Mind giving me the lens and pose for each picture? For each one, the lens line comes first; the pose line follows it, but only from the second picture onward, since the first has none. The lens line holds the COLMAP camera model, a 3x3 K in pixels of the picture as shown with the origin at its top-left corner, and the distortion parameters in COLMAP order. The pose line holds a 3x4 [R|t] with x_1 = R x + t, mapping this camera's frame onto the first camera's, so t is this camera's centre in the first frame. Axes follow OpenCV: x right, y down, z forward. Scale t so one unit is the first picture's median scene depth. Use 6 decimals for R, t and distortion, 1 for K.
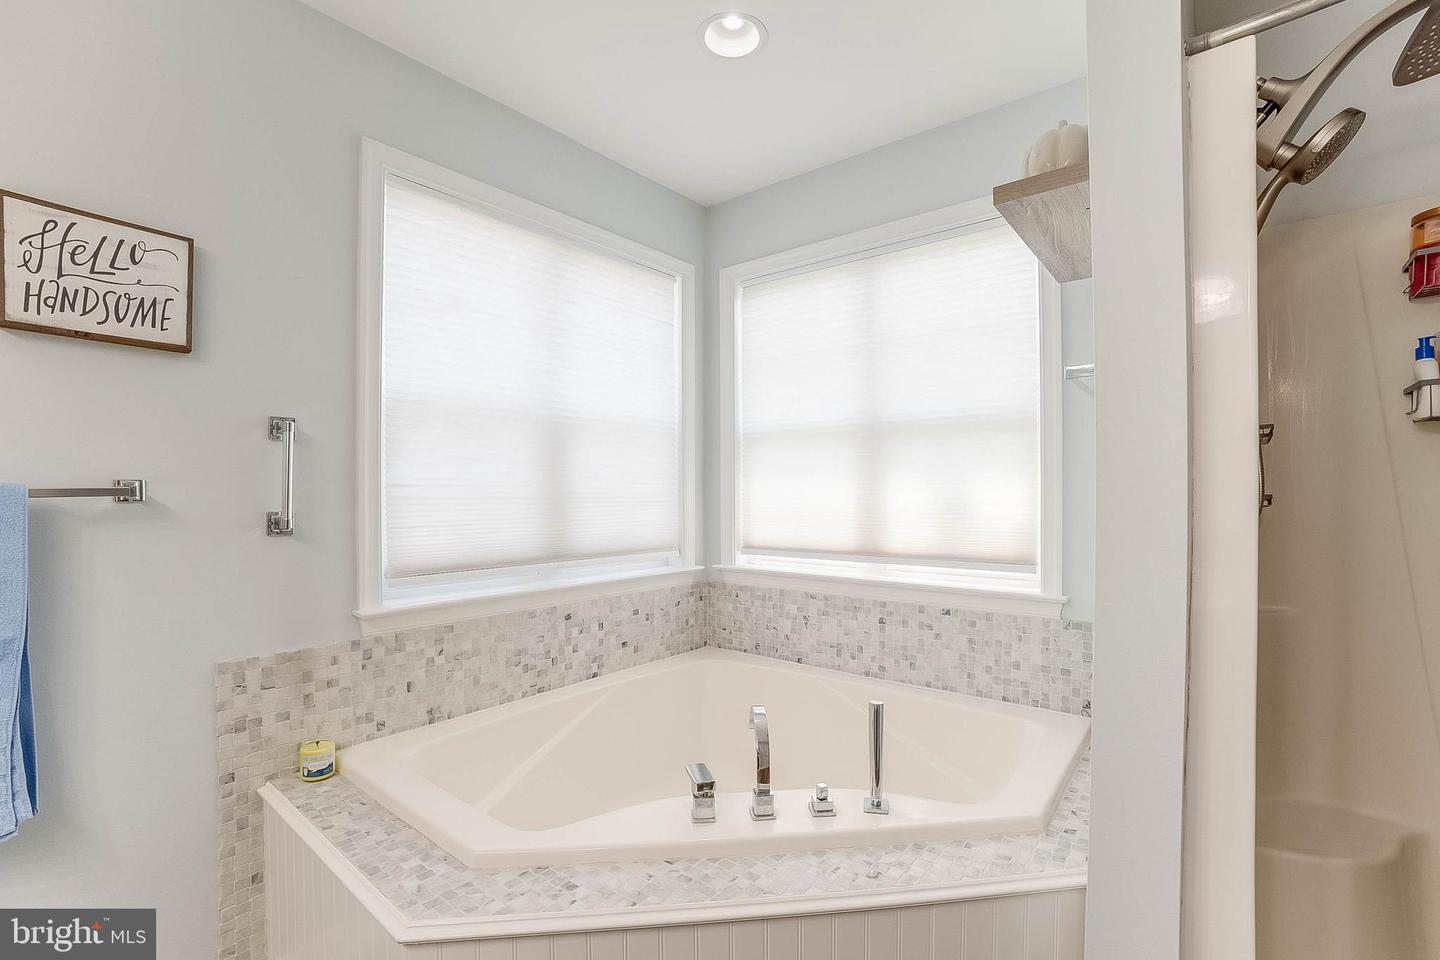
lens RADIAL K [[640.8, 0, 725.5], [0, 640.8, 498.5], [0, 0, 1]] dist [-0.080146, 0.034726]
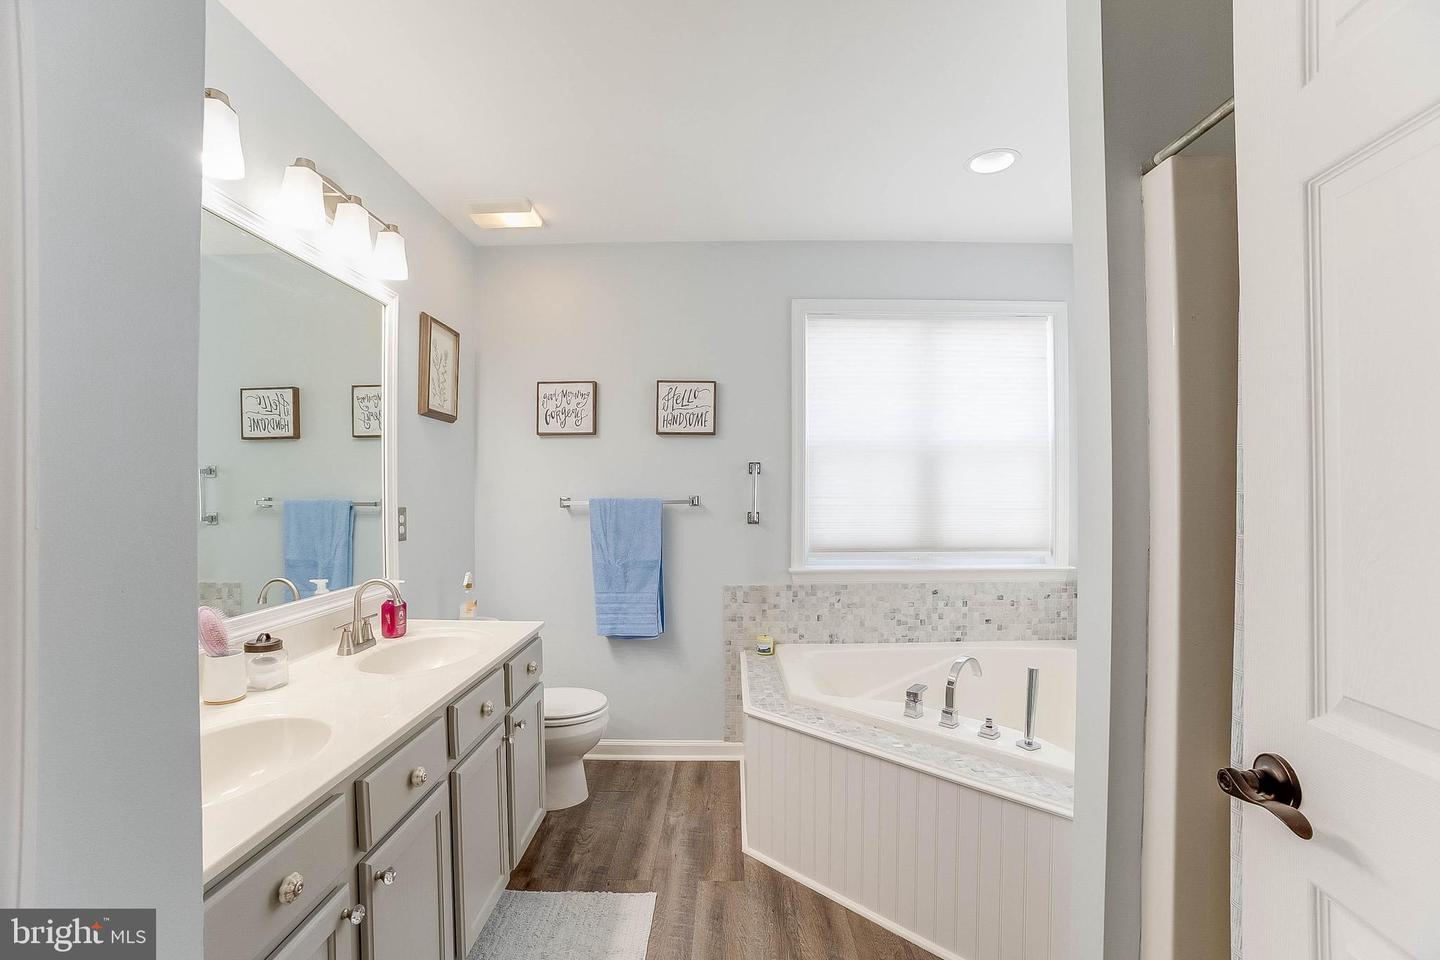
lens RADIAL K [[640.8, 0, 725.5], [0, 640.8, 498.5], [0, 0, 1]] dist [-0.080146, 0.034726]
pose [[0.615669, 0.007846, -0.787966, 0.728491], [-0.005129, 0.999969, 0.005949, -0.029345], [0.787988, 0.000378, 0.615690, -0.265272]]
